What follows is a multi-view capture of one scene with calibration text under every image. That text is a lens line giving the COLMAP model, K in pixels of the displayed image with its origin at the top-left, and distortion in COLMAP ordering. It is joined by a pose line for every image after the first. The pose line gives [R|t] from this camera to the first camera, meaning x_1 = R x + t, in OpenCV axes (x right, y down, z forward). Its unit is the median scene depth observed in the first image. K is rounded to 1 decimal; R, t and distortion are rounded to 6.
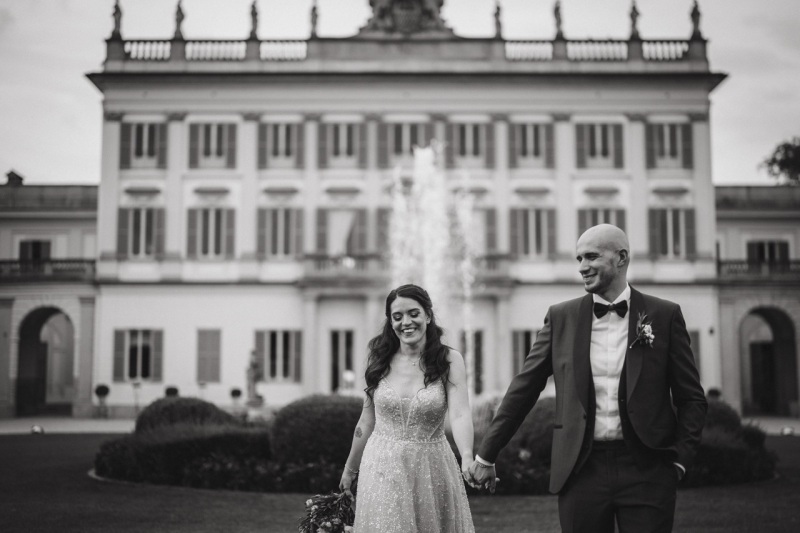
lens RADIAL K [[987.5, 0, 386.7], [0, 987.5, 302.4], [0, 0, 1]] dist [-0.008453, 0.000000]
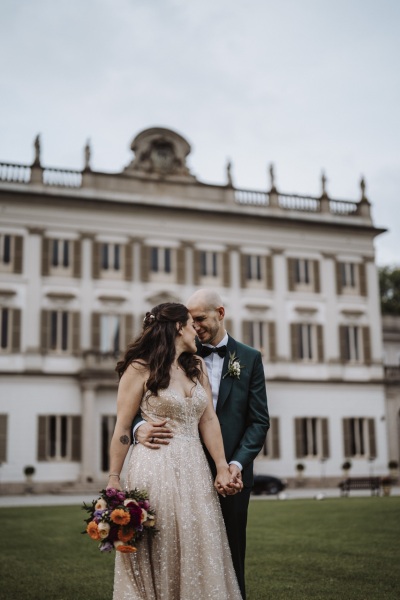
lens RADIAL K [[840.0, 0, 210.6], [0, 840.0, 309.9], [0, 0, 1]] dist [0.002198, 0.000000]
pose [[0.937651, 0.051224, 0.343783, -0.283637], [-0.017873, 0.994878, -0.099490, -0.000088], [-0.347119, 0.087143, 0.933764, 0.007195]]
